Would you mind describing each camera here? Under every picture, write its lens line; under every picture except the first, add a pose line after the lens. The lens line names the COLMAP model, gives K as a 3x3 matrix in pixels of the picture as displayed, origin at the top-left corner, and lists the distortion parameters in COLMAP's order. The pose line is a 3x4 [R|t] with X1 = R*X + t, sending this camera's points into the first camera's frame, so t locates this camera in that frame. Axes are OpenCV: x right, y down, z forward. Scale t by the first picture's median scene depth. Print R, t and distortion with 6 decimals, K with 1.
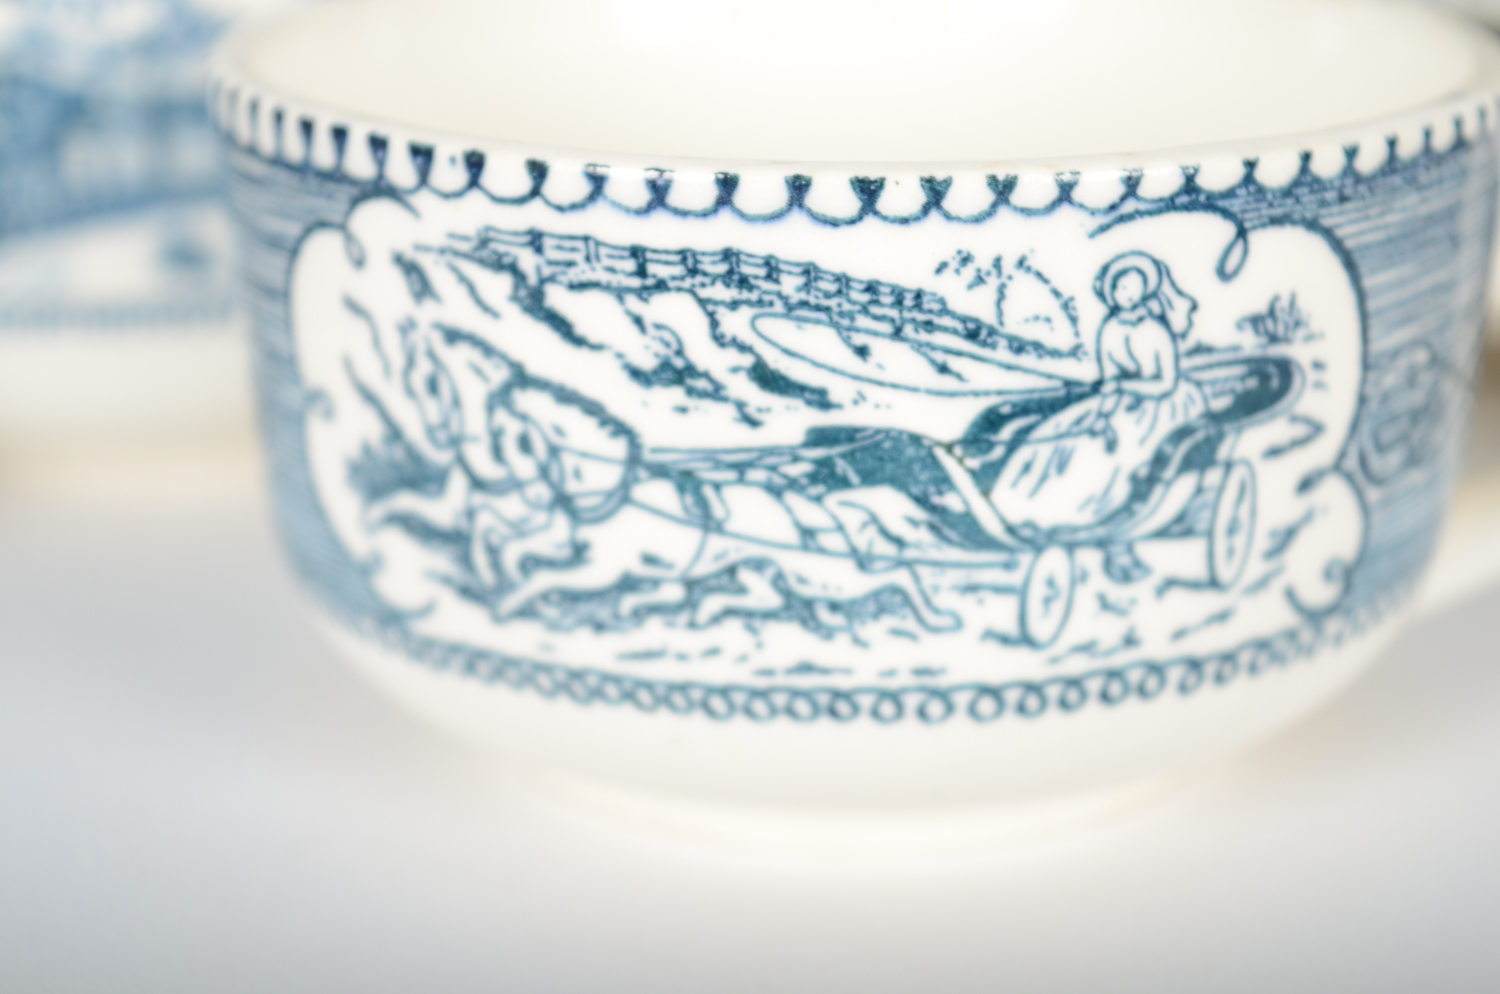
lens RADIAL K [[3433.5, 0, 750.0], [0, 3433.5, 497.0], [0, 0, 1]] dist [0.028704, 0.608641]
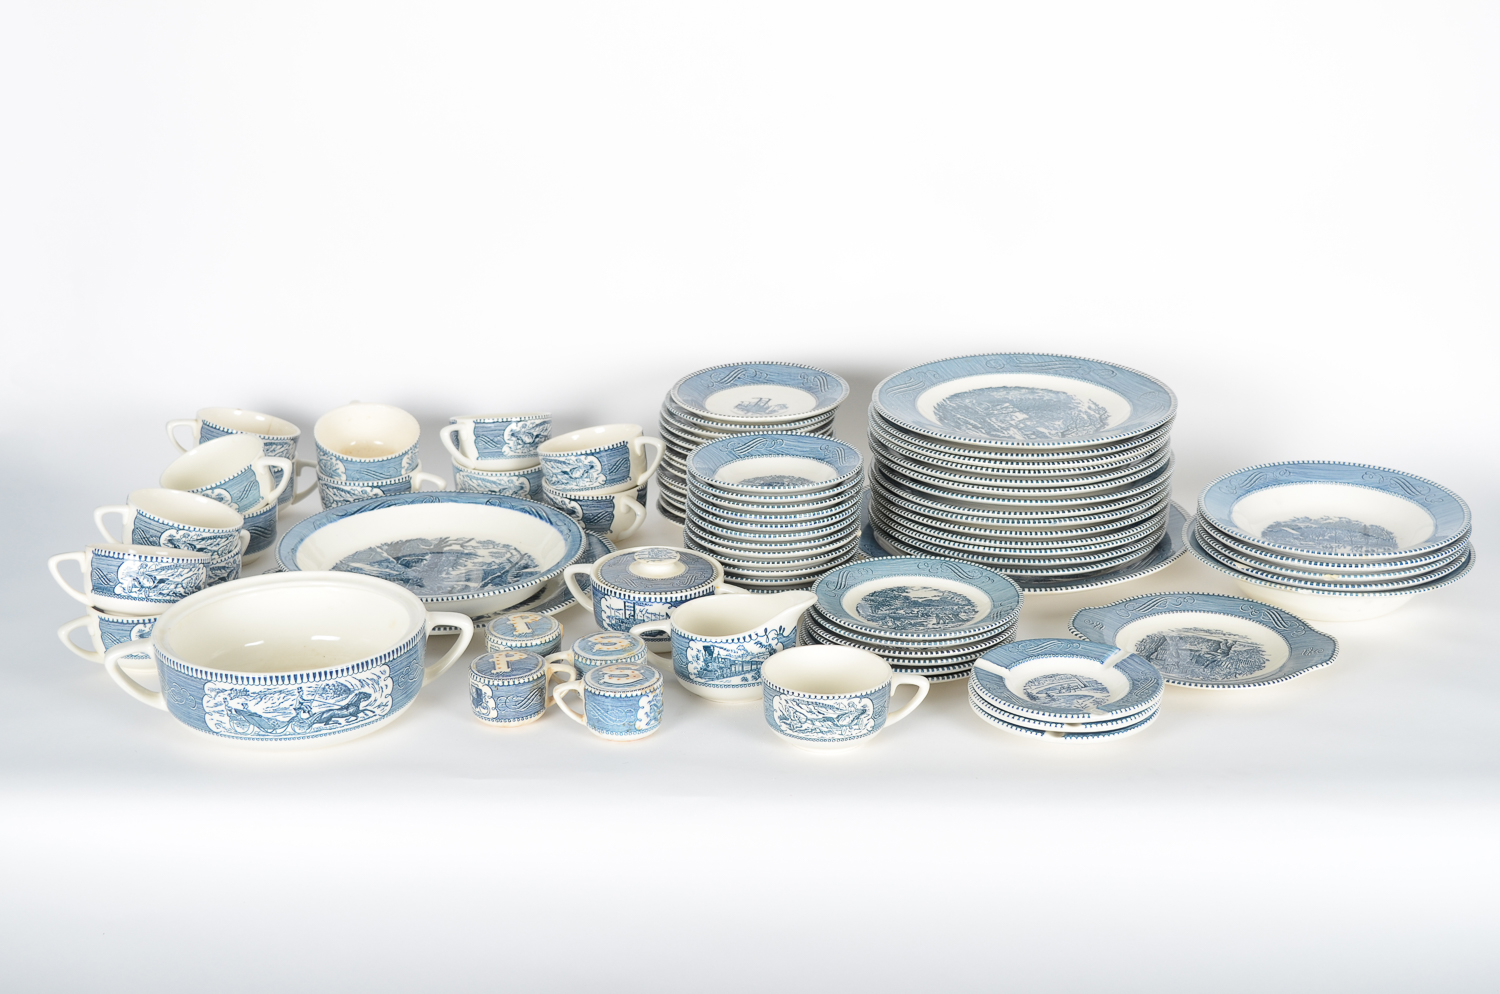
lens RADIAL K [[2282.2, 0, 750.0], [0, 2282.2, 497.0], [0, 0, 1]] dist [0.079948, 0.104025]
pose [[0.999975, 0.001156, 0.007001, -0.270301], [-0.001252, 0.999906, 0.013618, -0.830121], [-0.006984, -0.013627, 0.999883, -6.393084]]
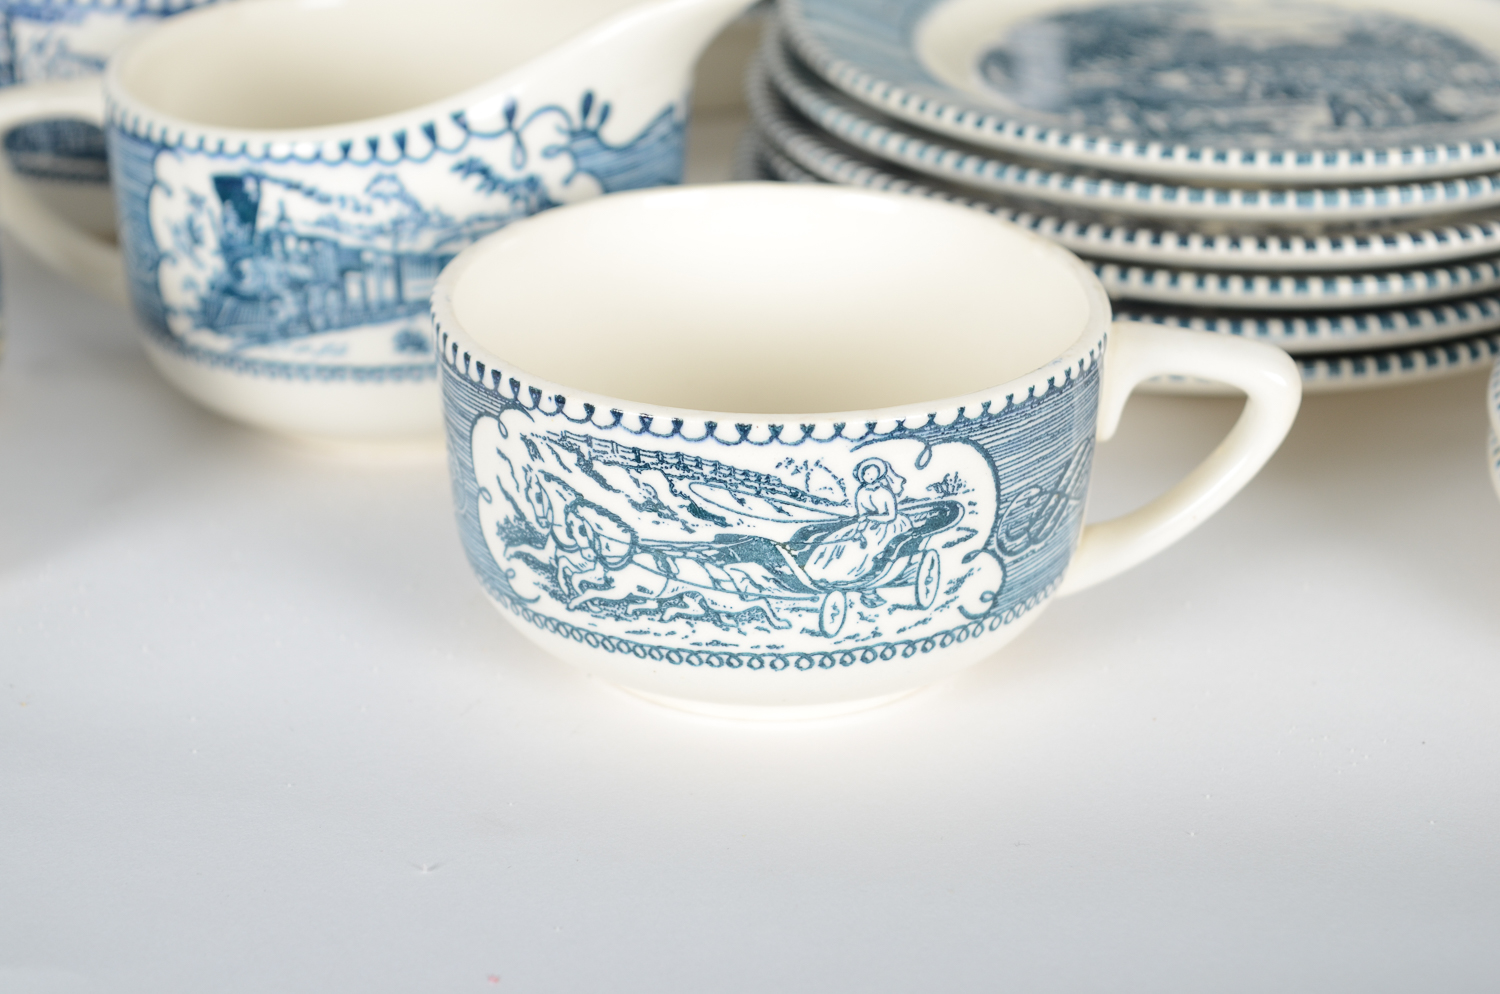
lens RADIAL K [[3433.5, 0, 750.0], [0, 3433.5, 497.0], [0, 0, 1]] dist [0.028704, 0.608641]
pose [[0.998111, 0.033788, -0.051302, 0.140919], [-0.028141, 0.993852, 0.107076, -0.261321], [0.054604, -0.105430, 0.992926, -1.047551]]
